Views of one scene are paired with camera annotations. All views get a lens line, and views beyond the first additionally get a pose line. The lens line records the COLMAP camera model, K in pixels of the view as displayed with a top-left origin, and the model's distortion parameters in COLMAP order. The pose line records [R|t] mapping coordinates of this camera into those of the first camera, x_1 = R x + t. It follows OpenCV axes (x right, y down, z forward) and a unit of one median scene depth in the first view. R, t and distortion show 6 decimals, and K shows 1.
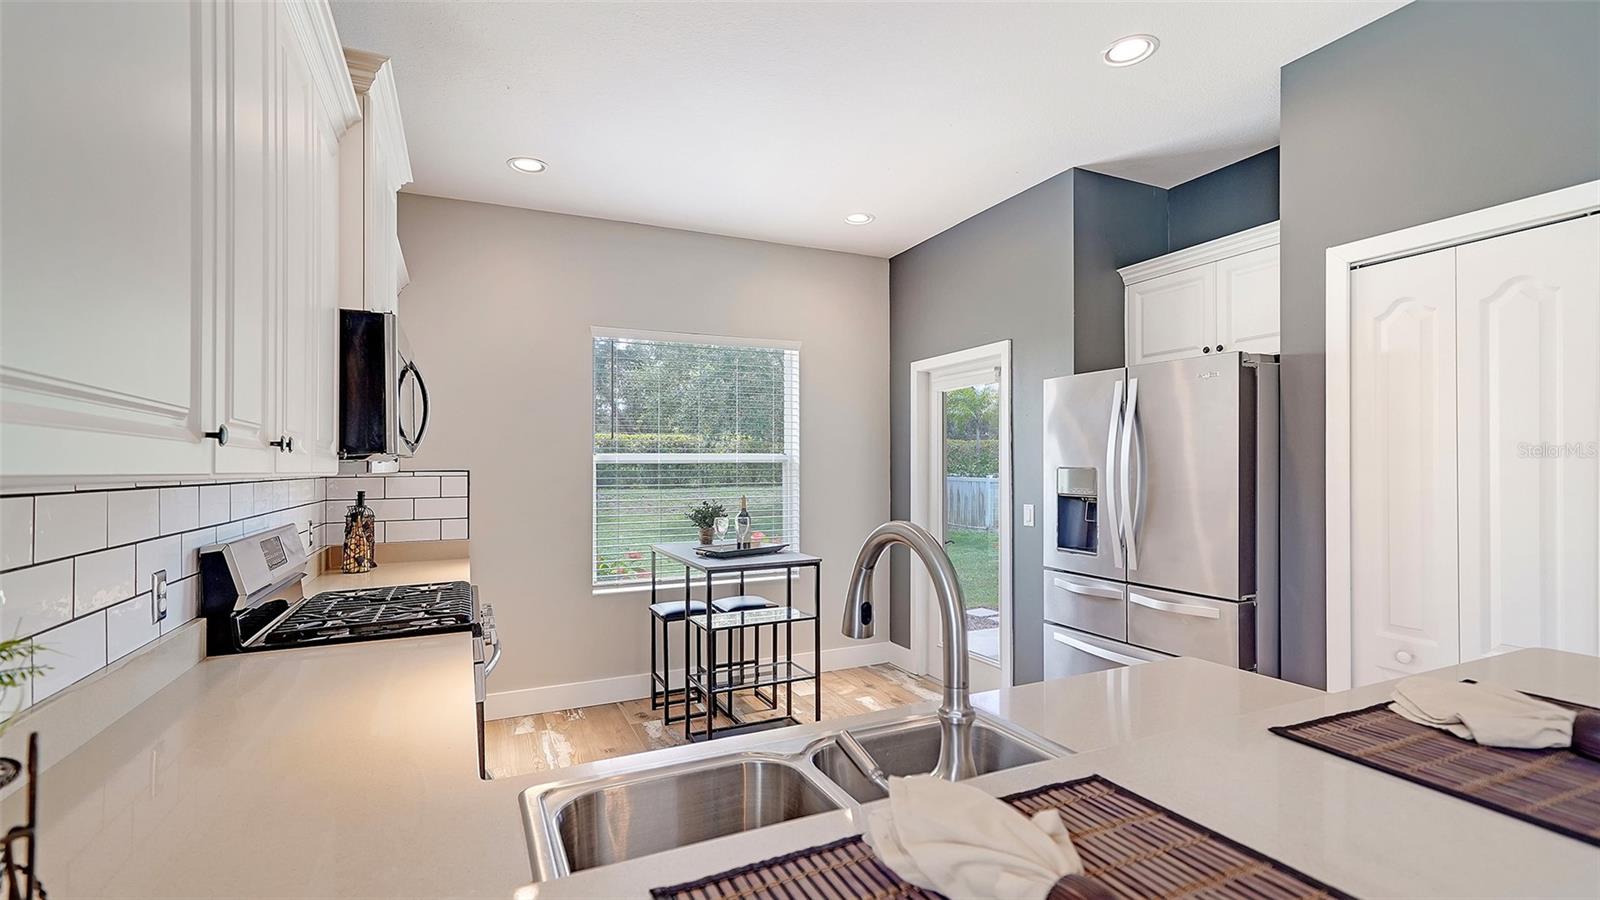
lens RADIAL K [[701.8, 0, 791.6], [0, 701.8, 467.8], [0, 0, 1]] dist [-0.000367, 0.000007]
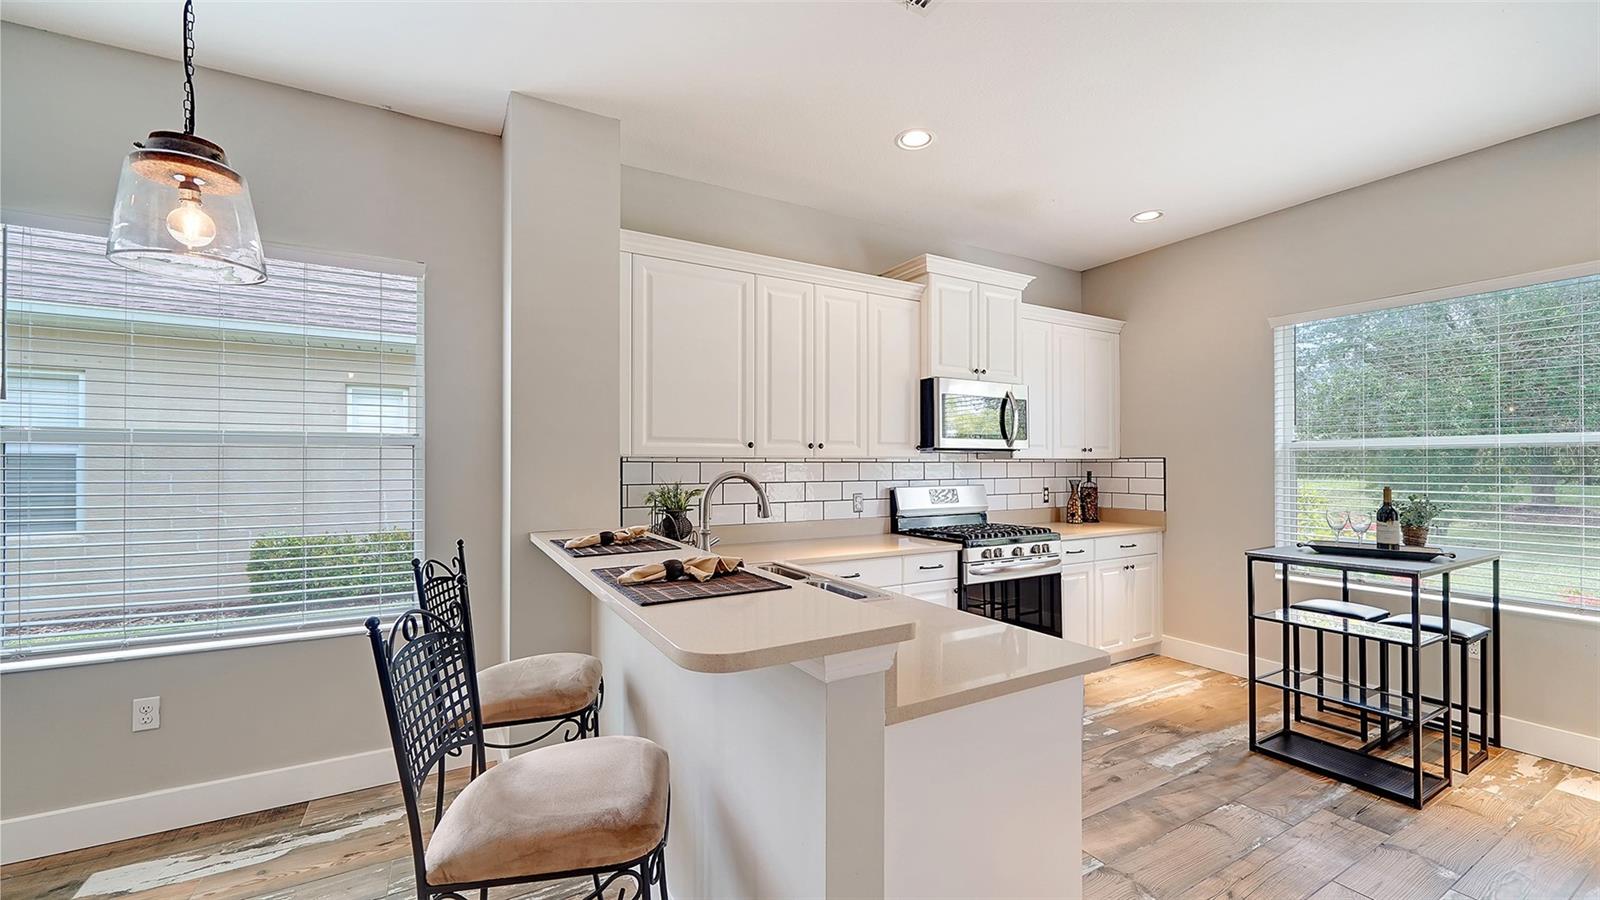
lens RADIAL K [[629.9, 0, 801.4], [0, 629.9, 458.4], [0, 0, 1]] dist [0.000894, -0.000191]
pose [[0.081208, -0.002962, -0.996693, 0.654703], [0.001258, 0.999995, -0.002869, 0.008172], [0.996696, -0.001021, 0.081211, 0.261339]]
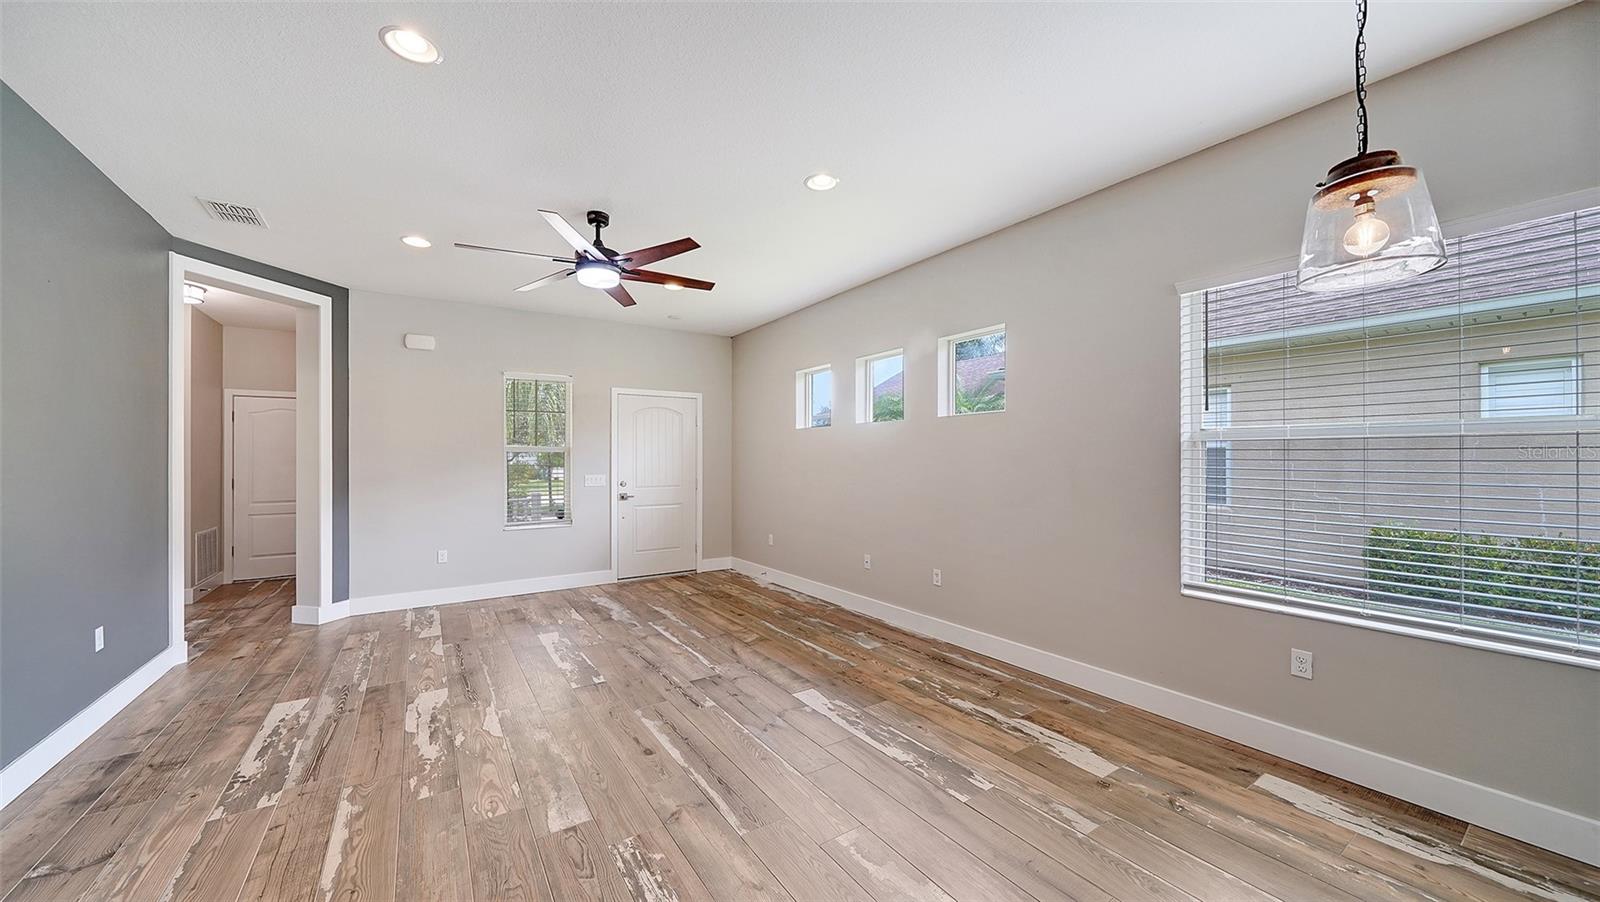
lens RADIAL K [[560.6, 0, 793.5], [0, 560.6, 450.5], [0, 0, 1]] dist [-0.002144, -0.000101]
pose [[-0.988916, 0.008459, -0.148238, 0.678958], [0.010402, 0.999870, -0.012333, 0.007490], [0.148114, -0.013739, -0.988875, 0.223760]]
